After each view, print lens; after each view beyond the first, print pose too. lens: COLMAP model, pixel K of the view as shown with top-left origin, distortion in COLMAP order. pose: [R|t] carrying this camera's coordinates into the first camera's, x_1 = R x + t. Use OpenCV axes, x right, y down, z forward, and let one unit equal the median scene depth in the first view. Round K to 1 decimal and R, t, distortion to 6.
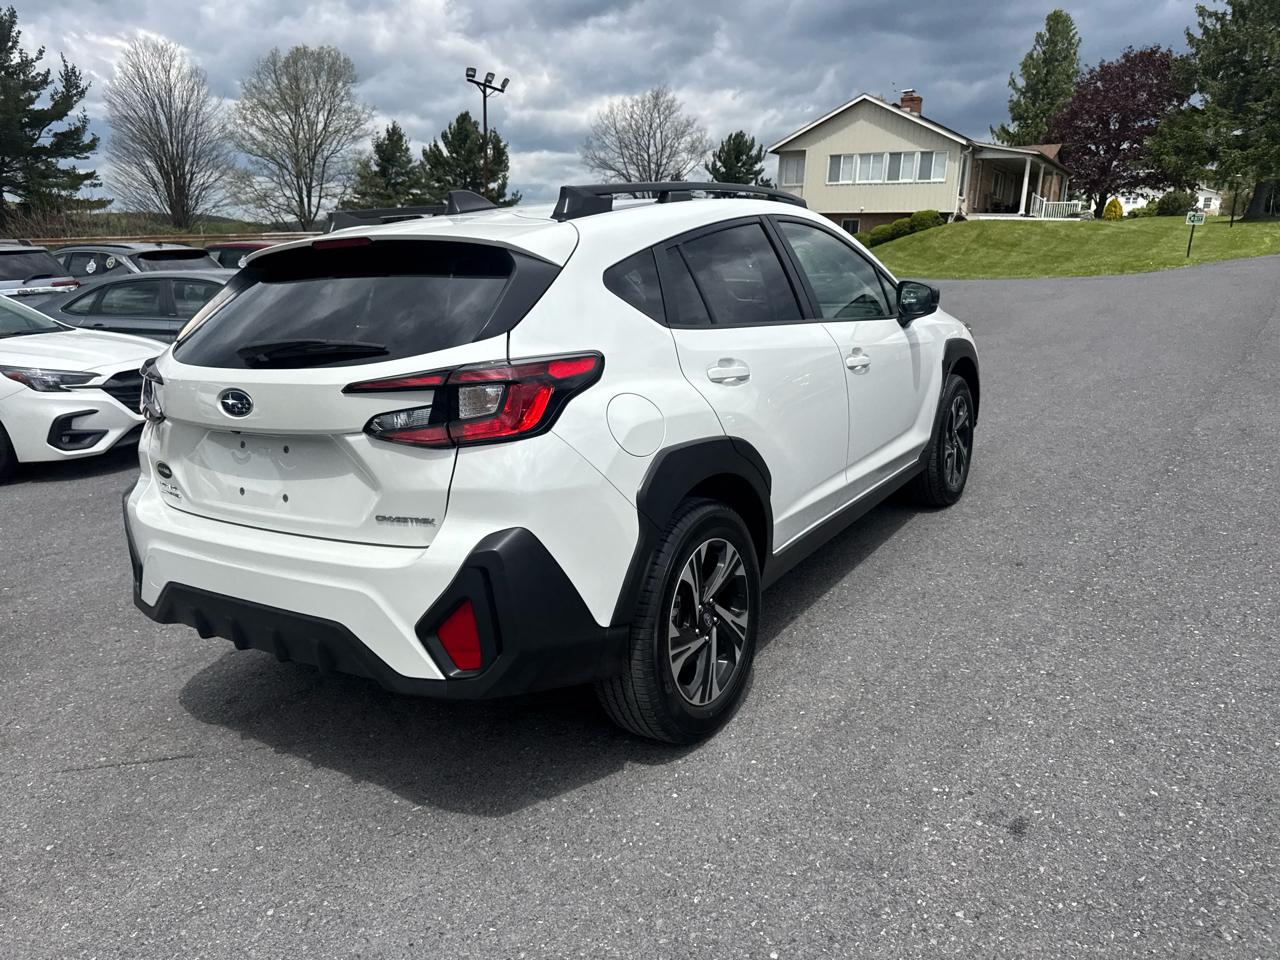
lens RADIAL K [[924.8, 0, 640.0], [0, 924.8, 480.0], [0, 0, 1]] dist [0.034339, -0.044638]
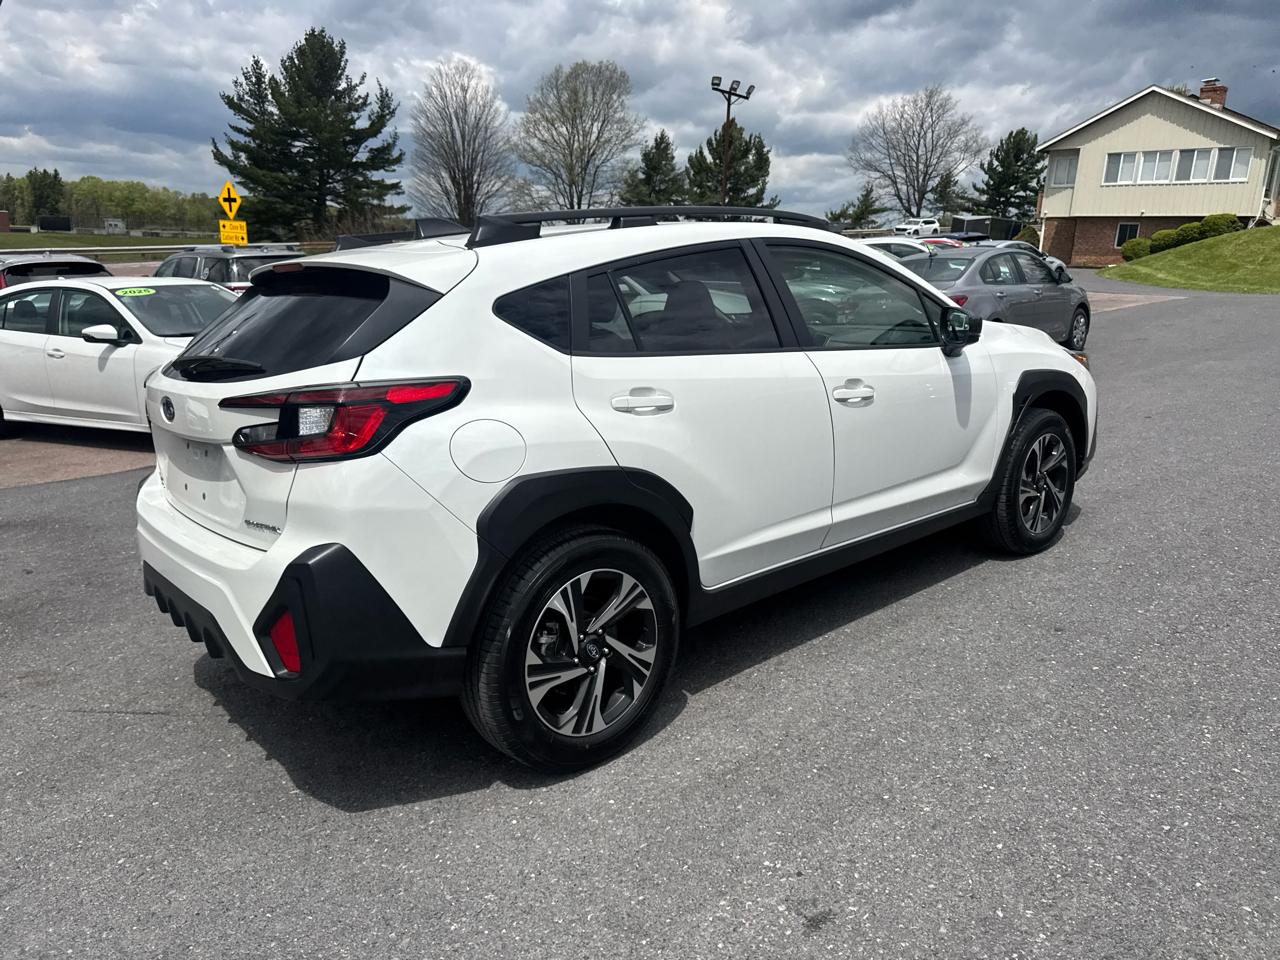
lens RADIAL K [[924.3, 0, 637.2], [0, 924.3, 477.3], [0, 0, 1]] dist [0.024577, -0.034036]
pose [[0.959680, 0.072648, -0.271544, 0.033841], [-0.074097, 0.997239, 0.004928, -0.003845], [0.271152, 0.015391, 0.962413, 0.005388]]
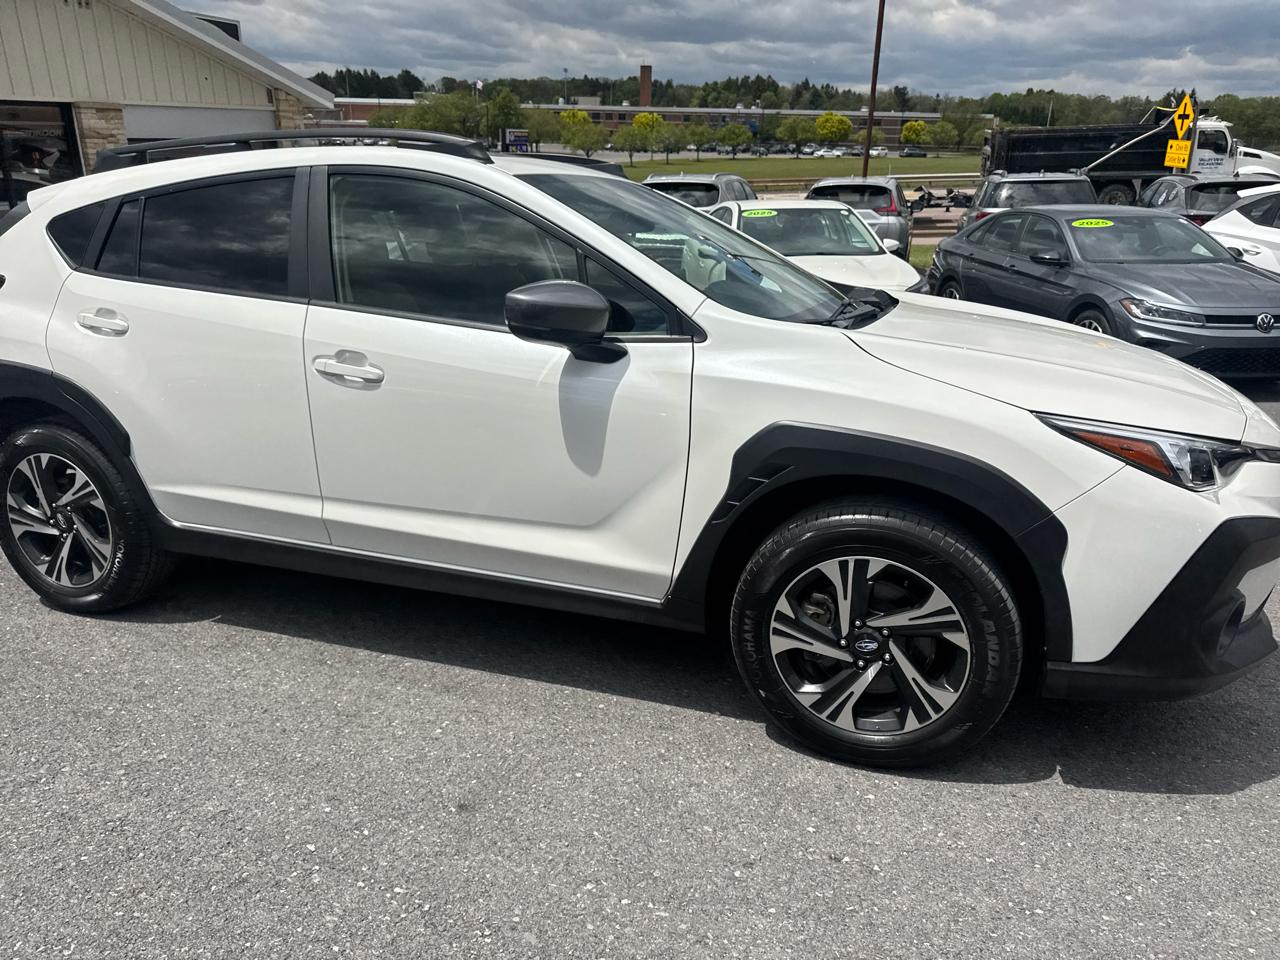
lens RADIAL K [[924.3, 0, 637.2], [0, 924.3, 477.3], [0, 0, 1]] dist [0.024577, -0.034036]
pose [[0.226255, 0.317497, -0.920872, 0.118757], [-0.248567, 0.932907, 0.260574, -0.035539], [0.941819, 0.169942, 0.289994, 0.121337]]
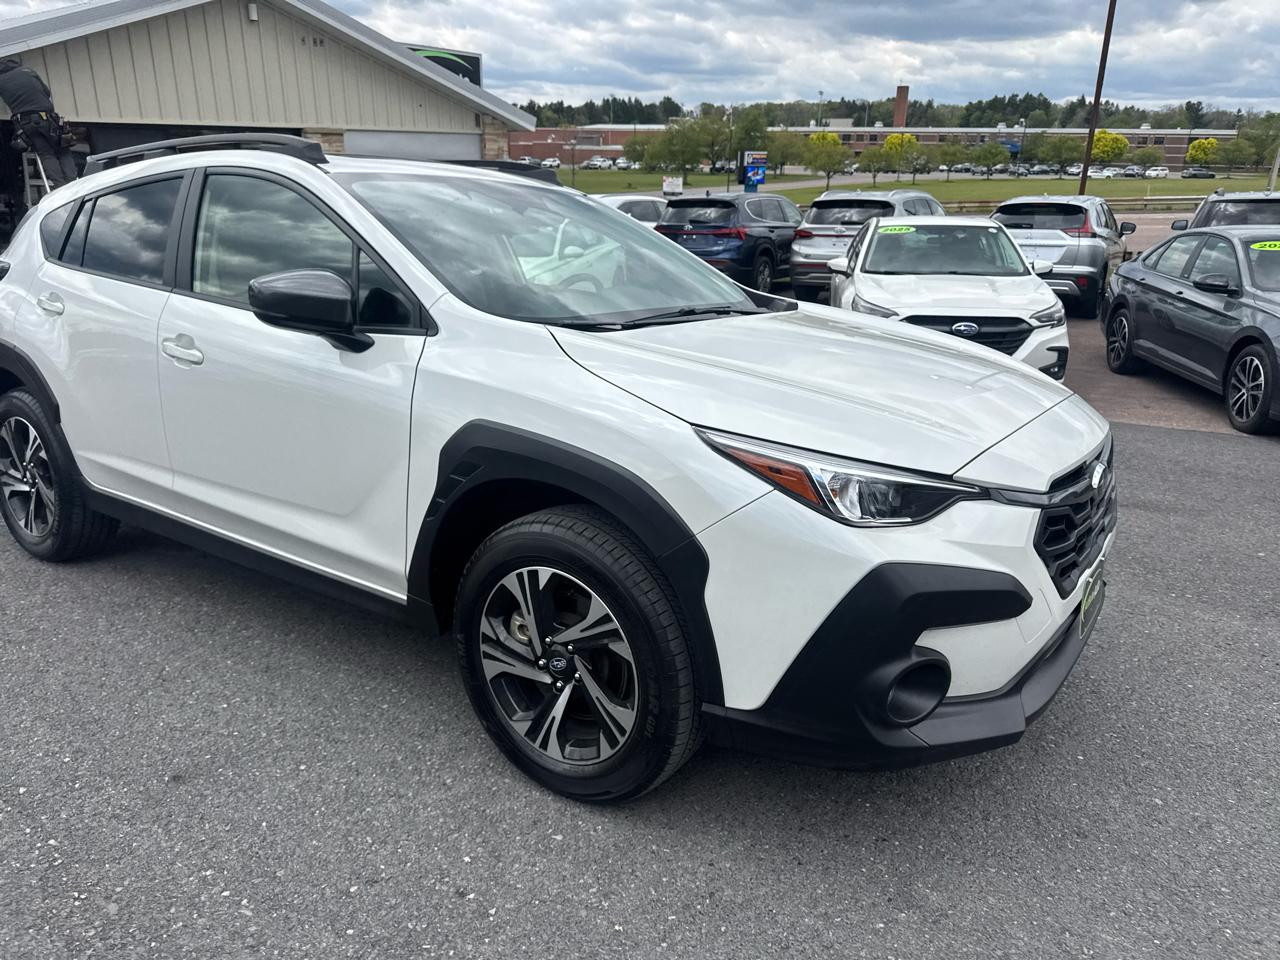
lens RADIAL K [[924.3, 0, 637.2], [0, 924.3, 477.3], [0, 0, 1]] dist [0.024577, -0.034036]
pose [[-0.028611, 0.304571, -0.952060, 0.120097], [-0.253086, 0.919208, 0.301668, -0.041535], [0.967021, 0.249584, 0.050783, 0.151020]]
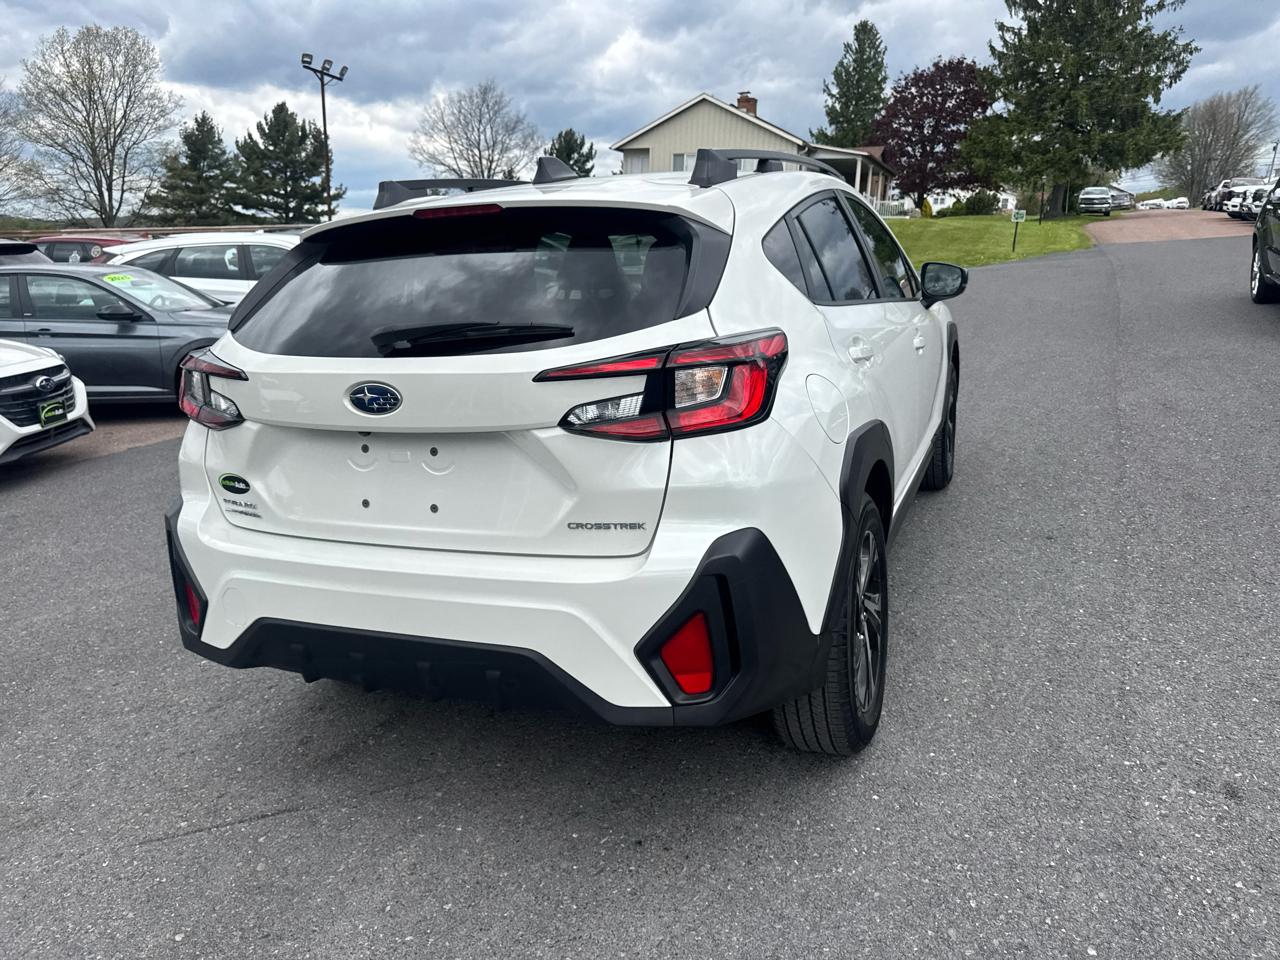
lens RADIAL K [[924.3, 0, 637.2], [0, 924.3, 477.3], [0, 0, 1]] dist [0.024577, -0.034036]
pose [[0.983723, -0.044971, 0.173973, -0.027534], [0.045053, 0.998979, 0.003478, -0.000076], [-0.173952, 0.004416, 0.984744, 0.008315]]
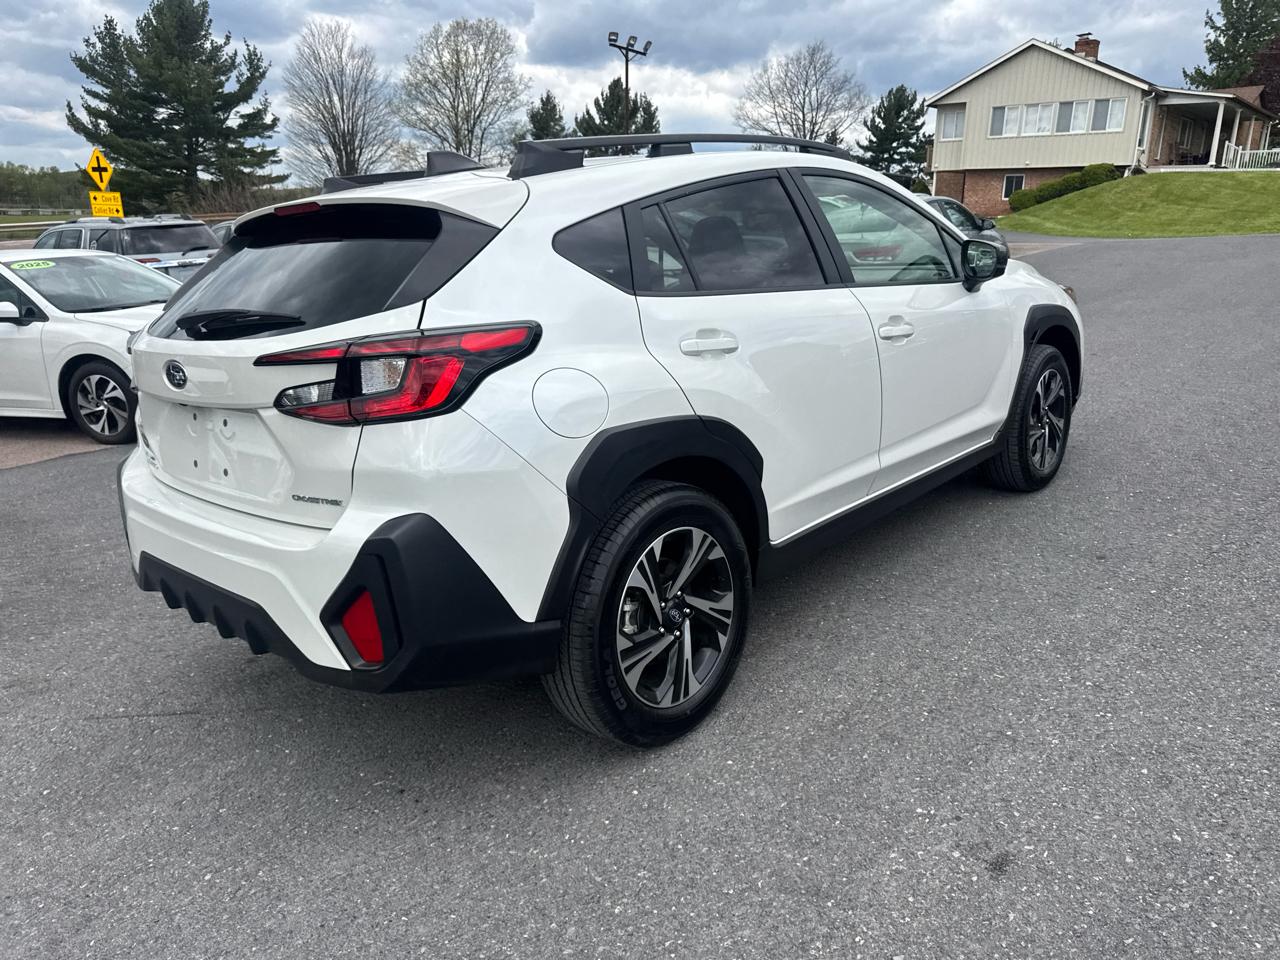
lens RADIAL K [[924.3, 0, 637.2], [0, 924.3, 477.3], [0, 0, 1]] dist [0.024577, -0.034036]
pose [[0.986074, 0.027201, -0.164067, 0.015930], [-0.021749, 0.999153, 0.034936, -0.001239], [0.164878, -0.030881, 0.985830, 0.006726]]
